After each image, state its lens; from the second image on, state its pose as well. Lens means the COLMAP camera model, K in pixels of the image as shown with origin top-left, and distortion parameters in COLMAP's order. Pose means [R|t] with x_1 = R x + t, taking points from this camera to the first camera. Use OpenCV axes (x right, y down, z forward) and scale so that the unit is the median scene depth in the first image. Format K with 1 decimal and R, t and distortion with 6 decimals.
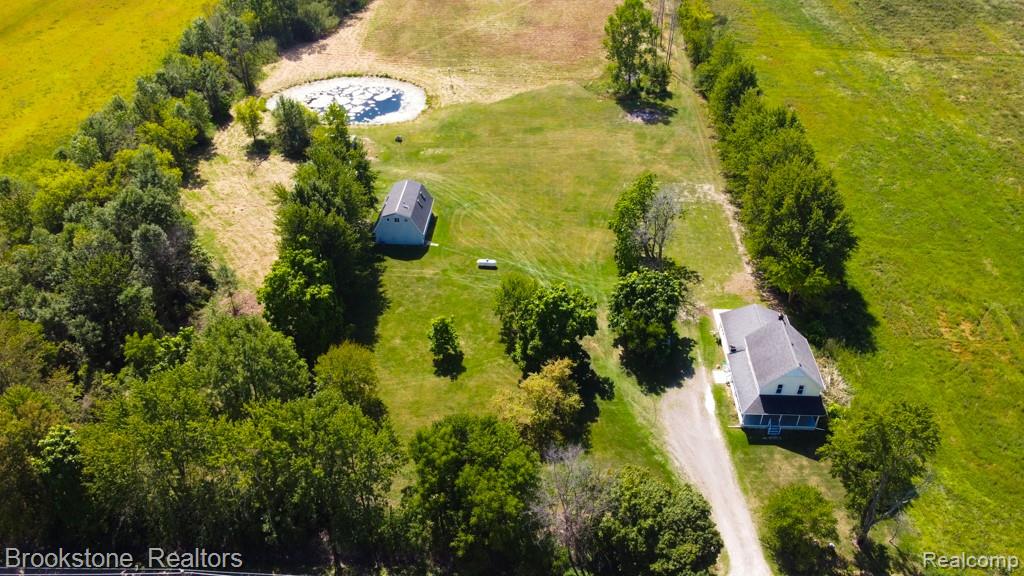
lens RADIAL K [[776.2, 0, 510.6], [0, 776.2, 289.4], [0, 0, 1]] dist [-0.007183, -0.002105]
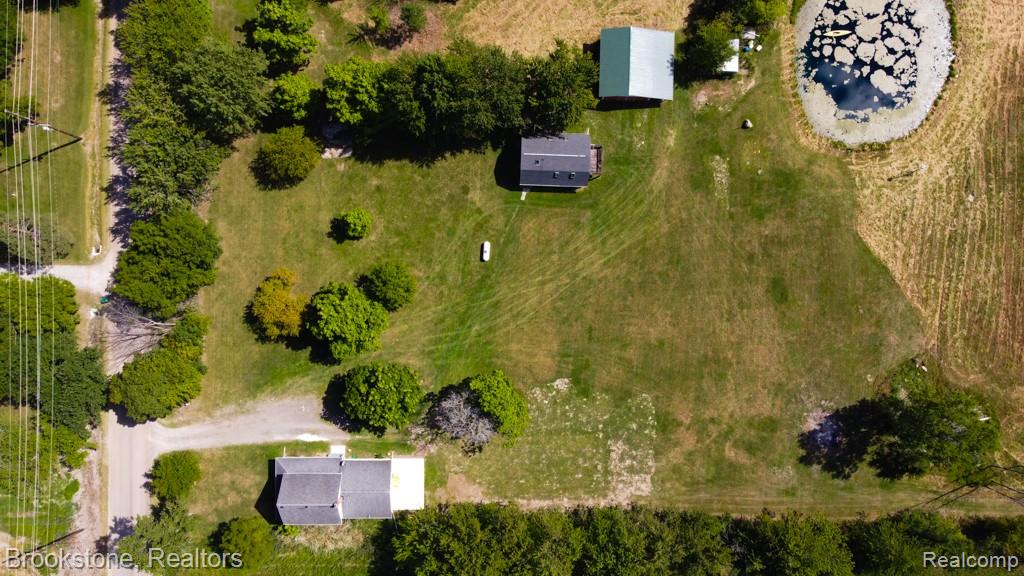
lens RADIAL K [[776.2, 0, 510.6], [0, 776.2, 289.4], [0, 0, 1]] dist [-0.007183, -0.002105]
pose [[0.042808, 0.999083, -0.000238, 0.023355], [-0.613337, 0.026468, 0.789378, -0.926906], [0.788660, -0.033646, 0.613908, 0.417745]]
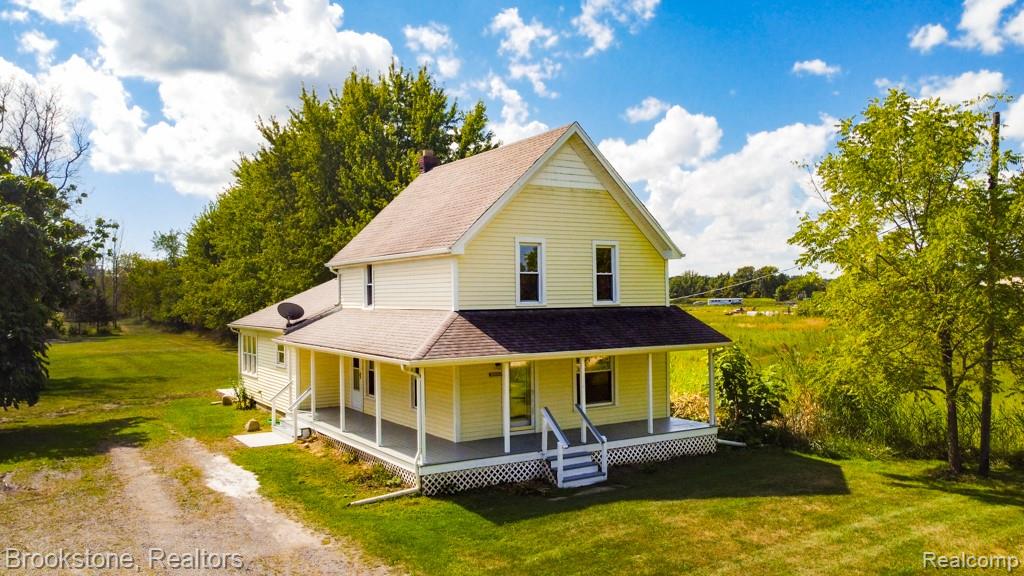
lens RADIAL K [[776.2, 0, 510.6], [0, 776.2, 289.4], [0, 0, 1]] dist [-0.007183, -0.002105]
pose [[0.823411, -0.000256, 0.567445, 0.176876], [0.349757, 0.787685, -0.507171, 0.199029], [-0.446838, 0.616078, 0.648678, 0.704854]]
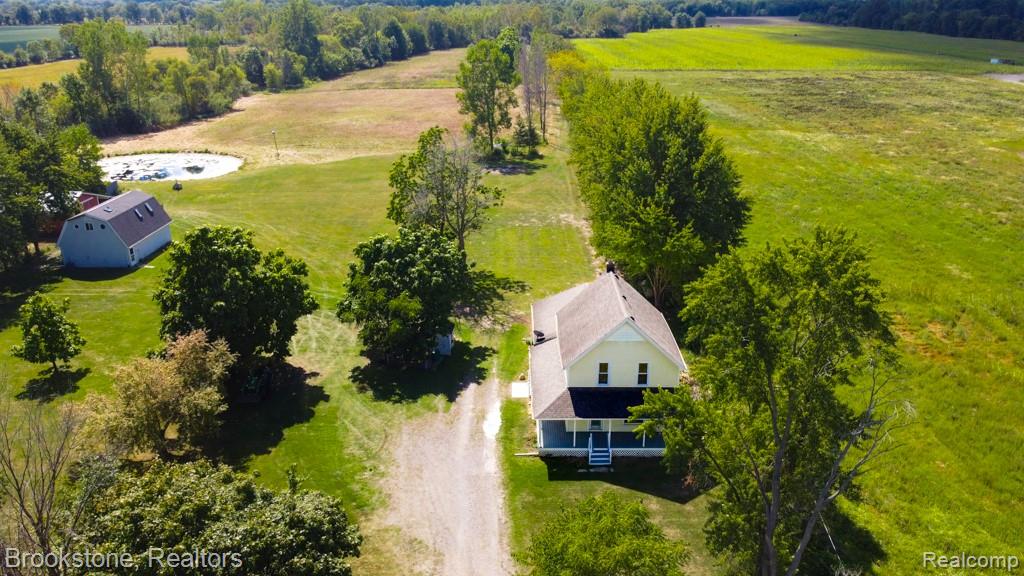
lens RADIAL K [[776.2, 0, 510.6], [0, 776.2, 289.4], [0, 0, 1]] dist [-0.007183, -0.002105]
pose [[0.999359, -0.013042, 0.033352, 0.217896], [0.022250, 0.955881, -0.292909, 0.186640], [-0.028060, 0.293463, 0.955558, 0.389694]]
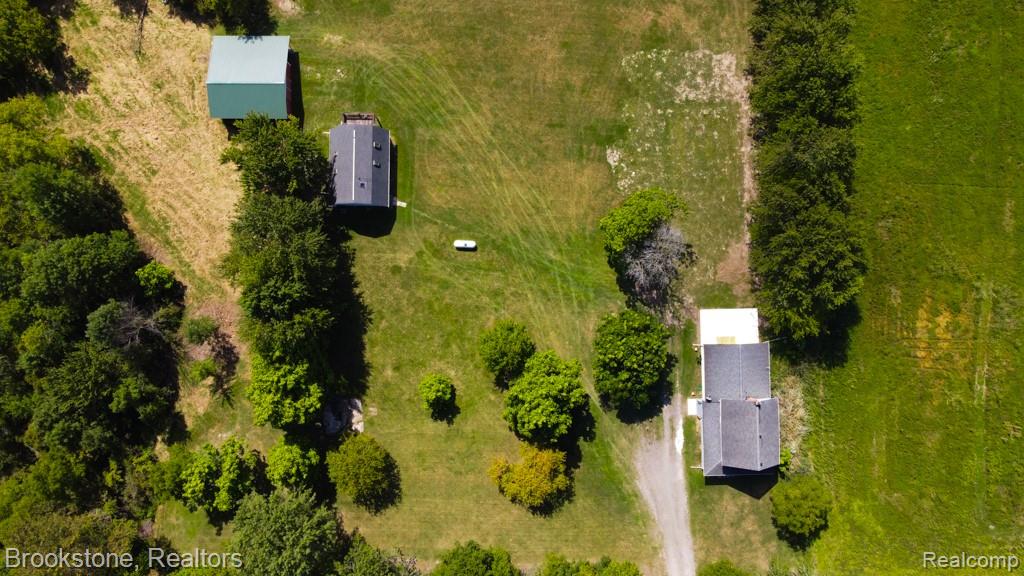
lens RADIAL K [[776.2, 0, 510.6], [0, 776.2, 289.4], [0, 0, 1]] dist [-0.007183, -0.002105]
pose [[0.997928, -0.063521, 0.010256, 0.011028], [0.031125, 0.616065, 0.787080, -0.767717], [-0.056314, -0.785130, 0.616765, 0.419641]]
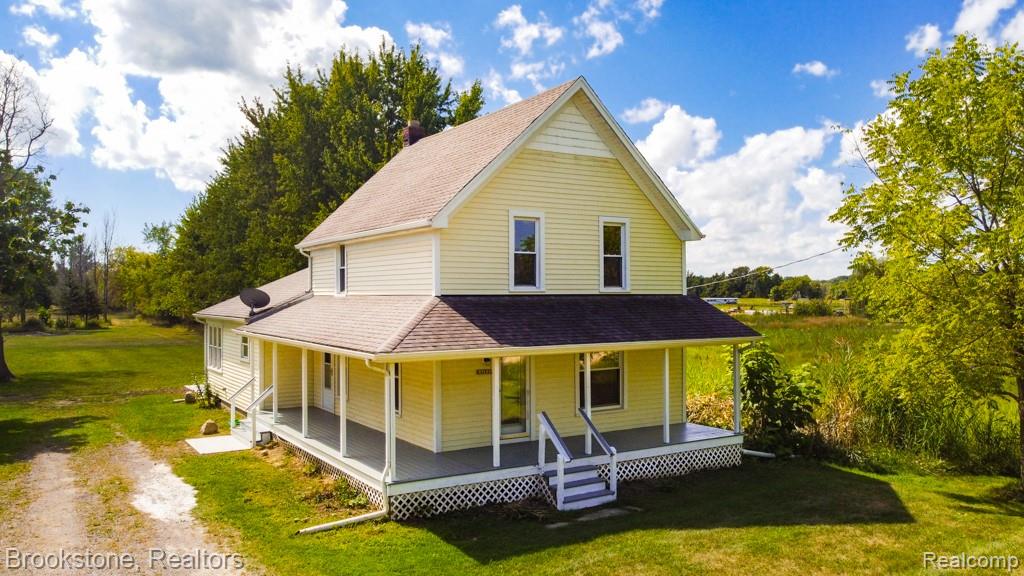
lens RADIAL K [[762.8, 0, 512.0], [0, 762.8, 288.0], [0, 0, 1]] dist [-0.008332, -0.003516]
pose [[0.820692, 0.006999, 0.571328, 0.194860], [0.345330, 0.790554, -0.505739, 0.186671], [-0.455206, 0.612352, 0.646384, 0.725904]]
